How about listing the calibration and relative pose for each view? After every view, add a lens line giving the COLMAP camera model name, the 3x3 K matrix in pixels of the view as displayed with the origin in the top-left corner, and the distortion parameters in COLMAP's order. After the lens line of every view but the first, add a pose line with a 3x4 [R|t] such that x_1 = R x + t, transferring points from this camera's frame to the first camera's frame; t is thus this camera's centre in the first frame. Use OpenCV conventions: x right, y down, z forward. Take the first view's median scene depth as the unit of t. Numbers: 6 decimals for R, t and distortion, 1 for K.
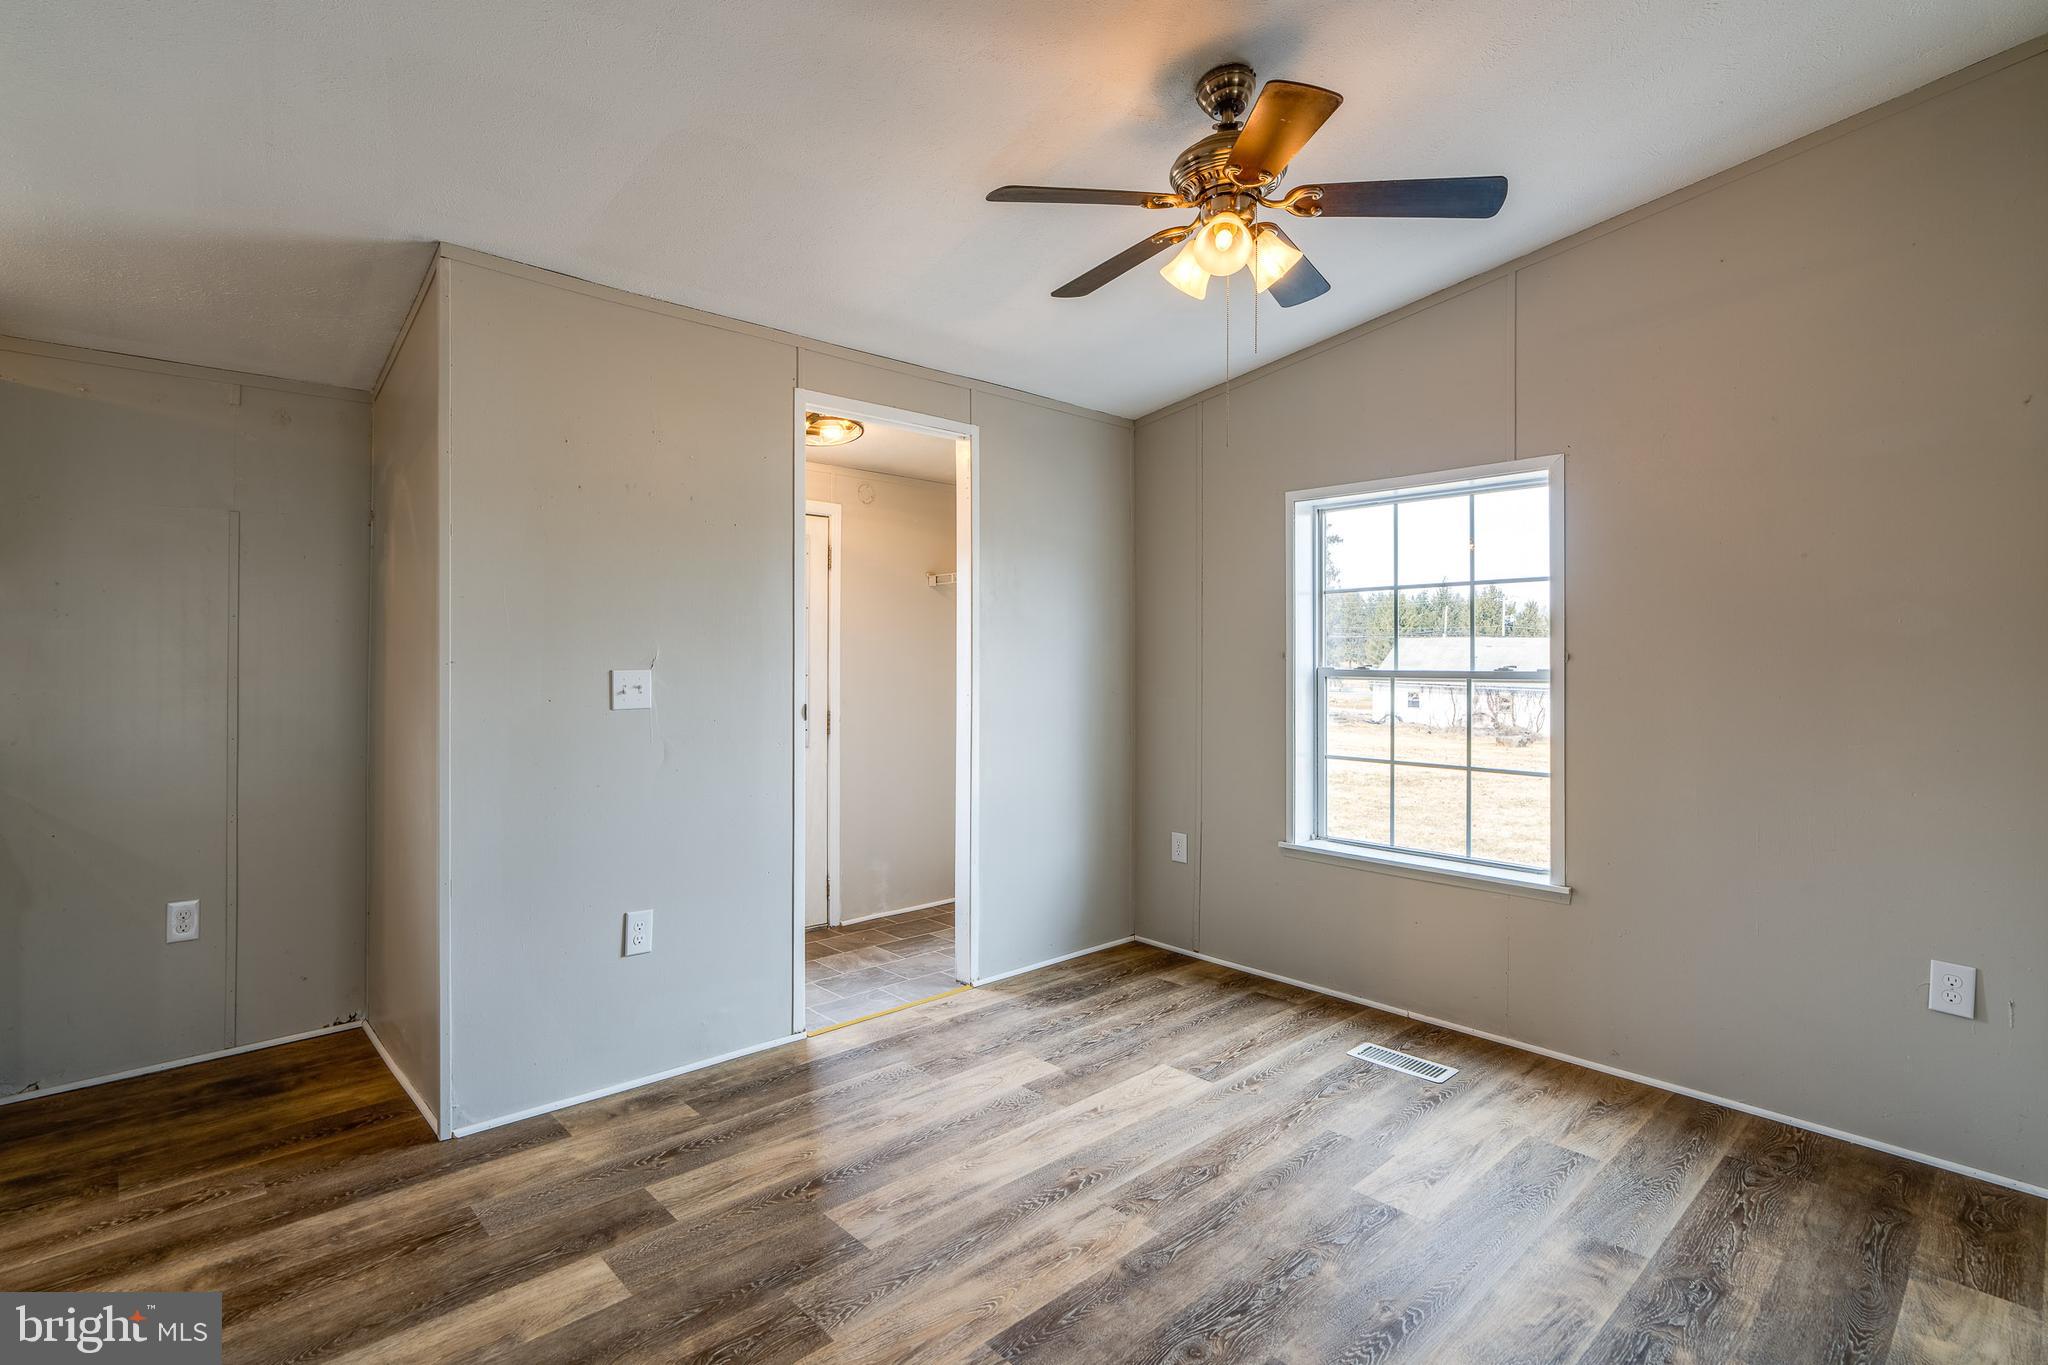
lens RADIAL K [[990.1, 0, 988.1], [0, 990.1, 671.1], [0, 0, 1]] dist [0.000576, -0.001409]
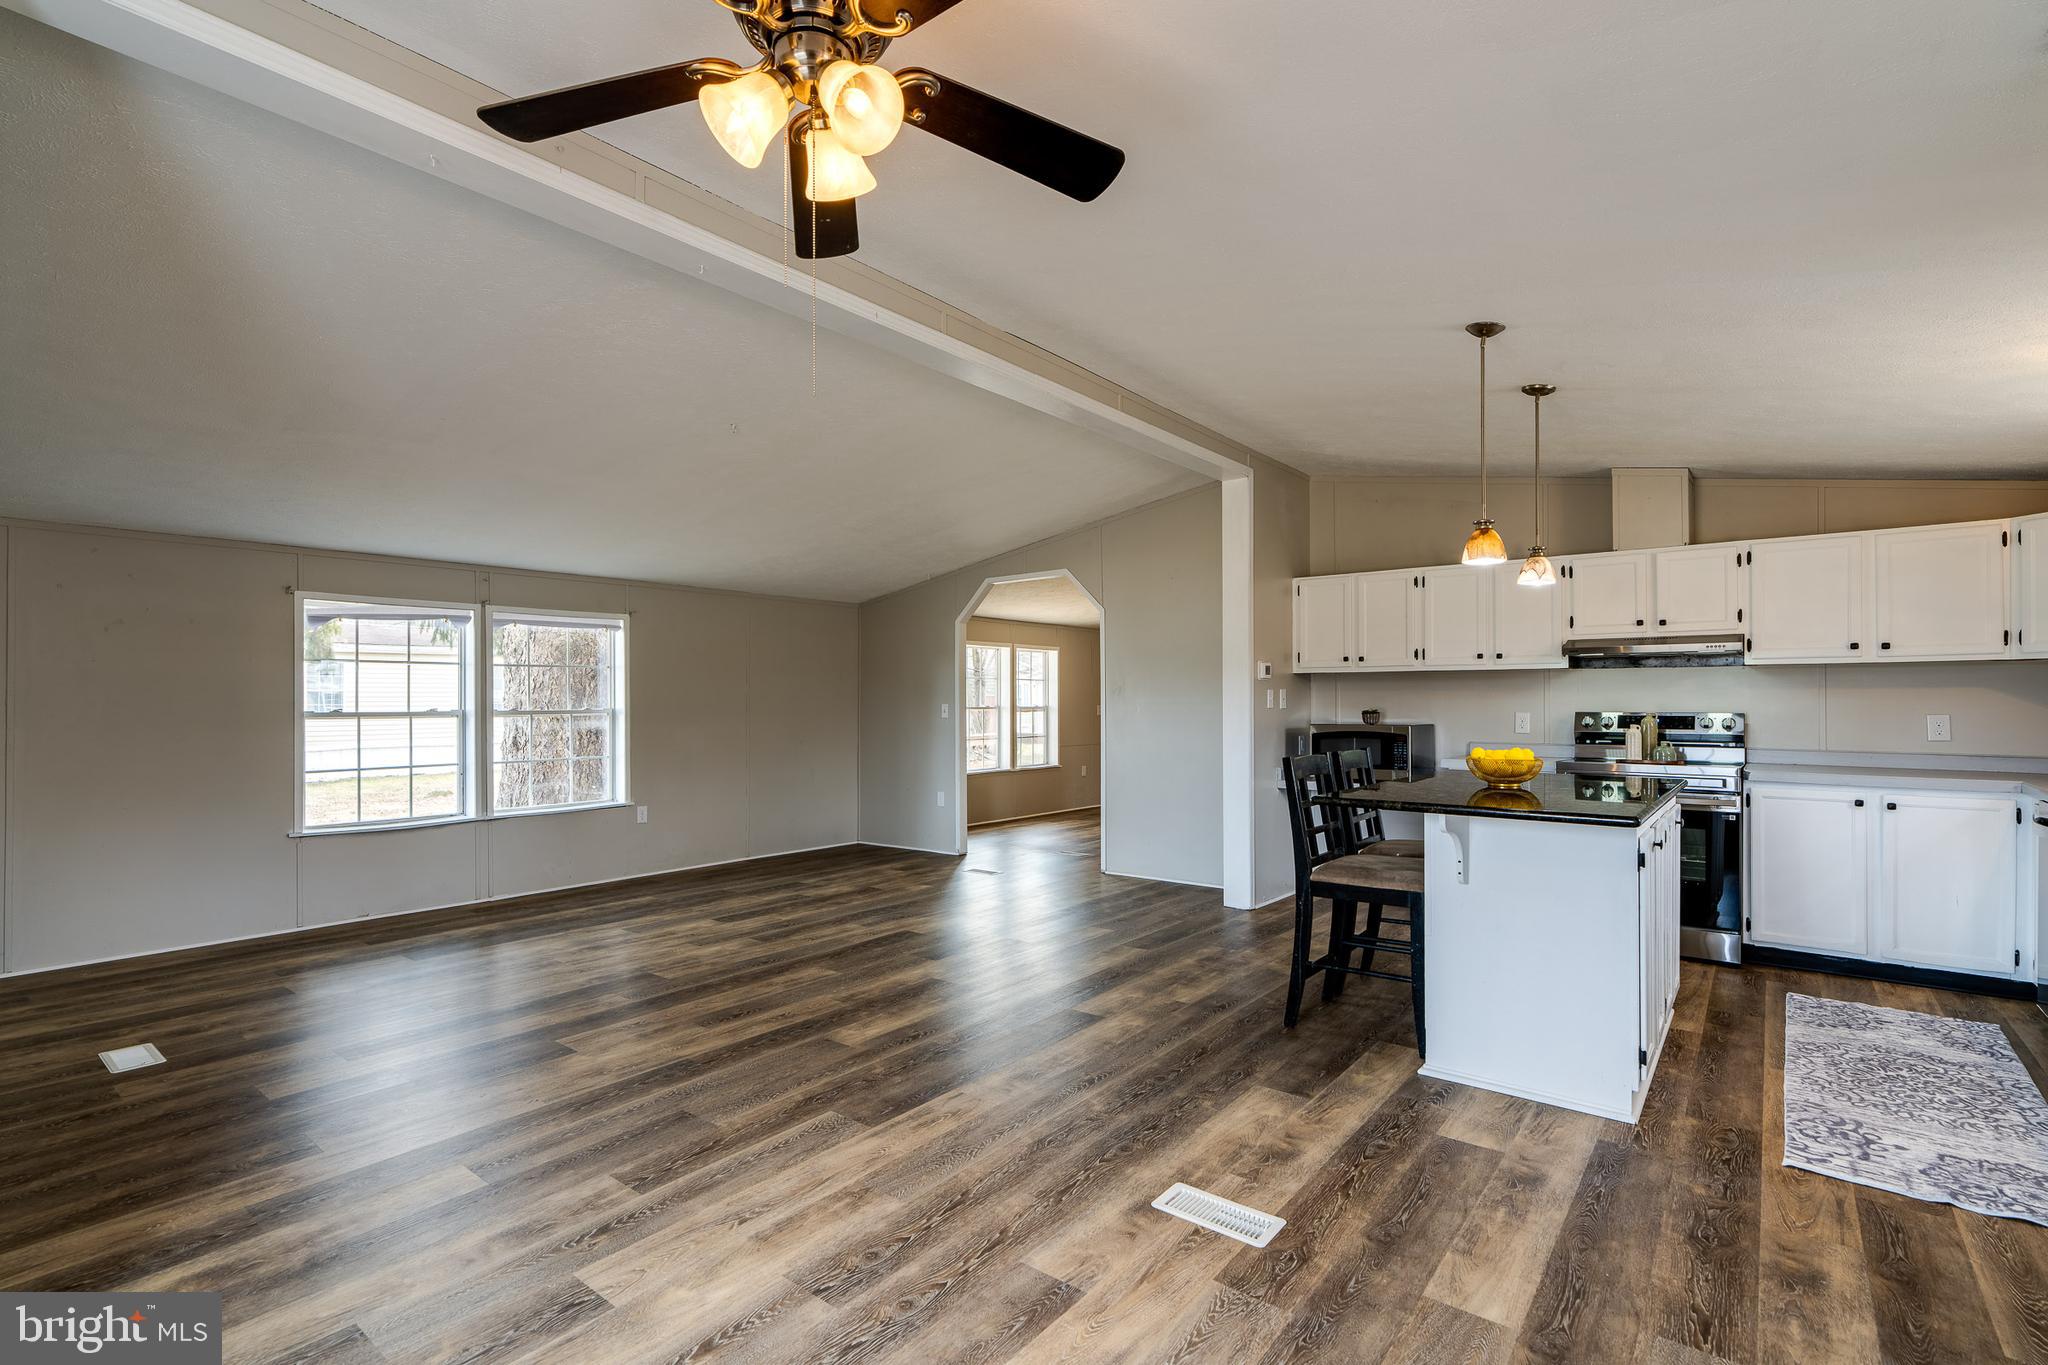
lens RADIAL K [[932.1, 0, 1023.9], [0, 932.1, 698.4], [0, 0, 1]] dist [-0.006166, 0.002648]
pose [[-0.983651, 0.000639, -0.180087, 0.141379], [-0.001426, 0.999935, 0.011338, -0.015099], [0.180082, 0.011409, -0.983585, 1.096346]]
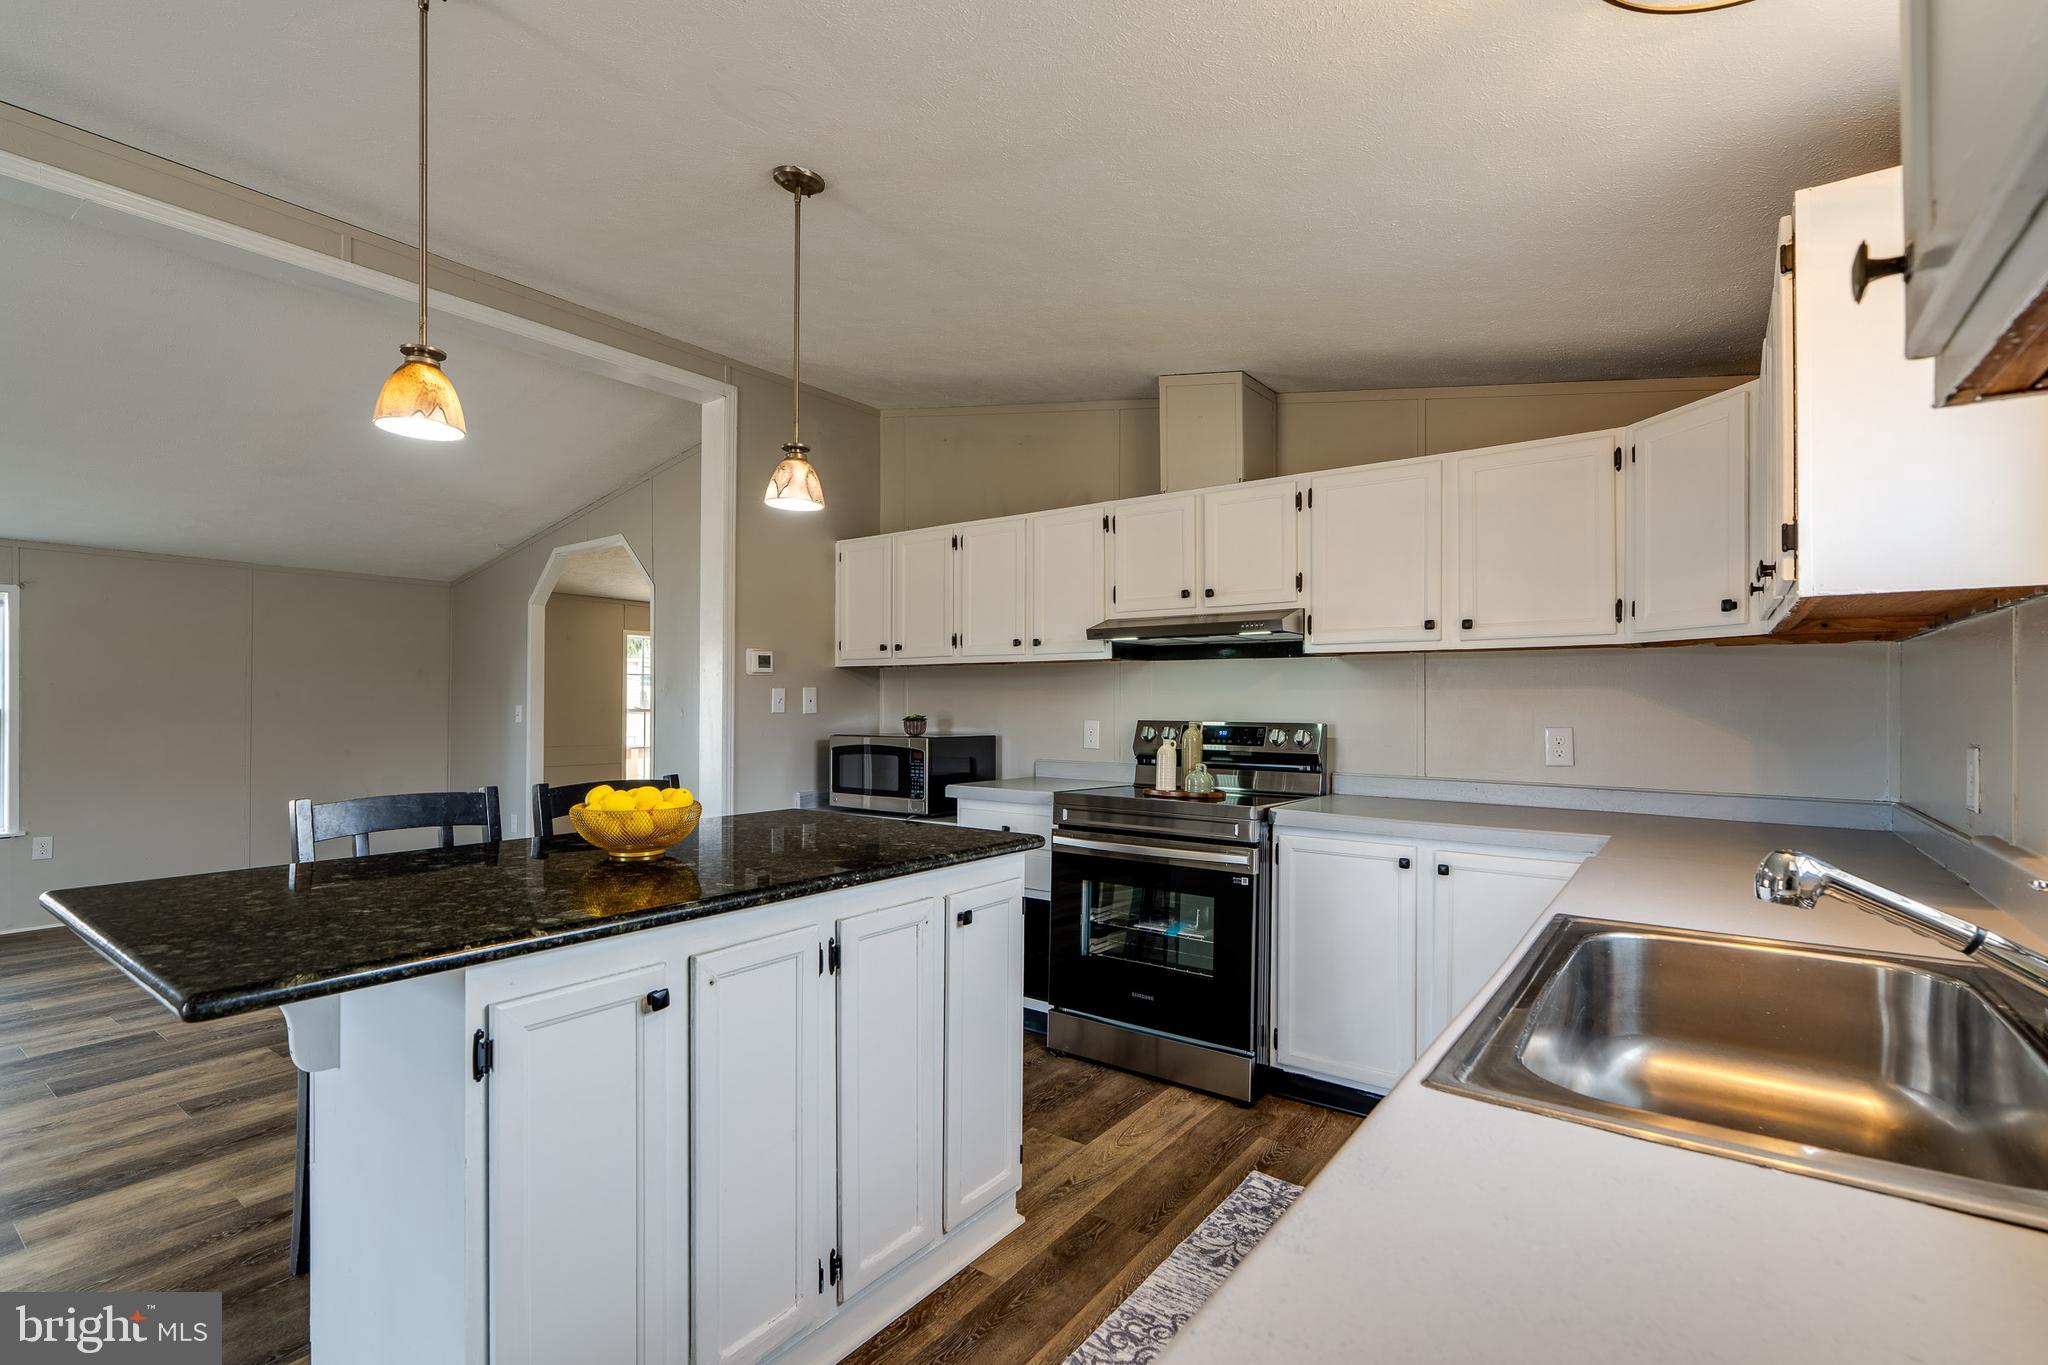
lens RADIAL K [[932.1, 0, 1019.4], [0, 932.1, 694.1], [0, 0, 1]] dist [-0.006166, 0.002648]
pose [[-0.977389, -0.004277, -0.211406, -0.676227], [-0.005812, 0.999961, 0.006640, -0.013715], [0.211370, 0.007719, -0.977376, 0.799298]]
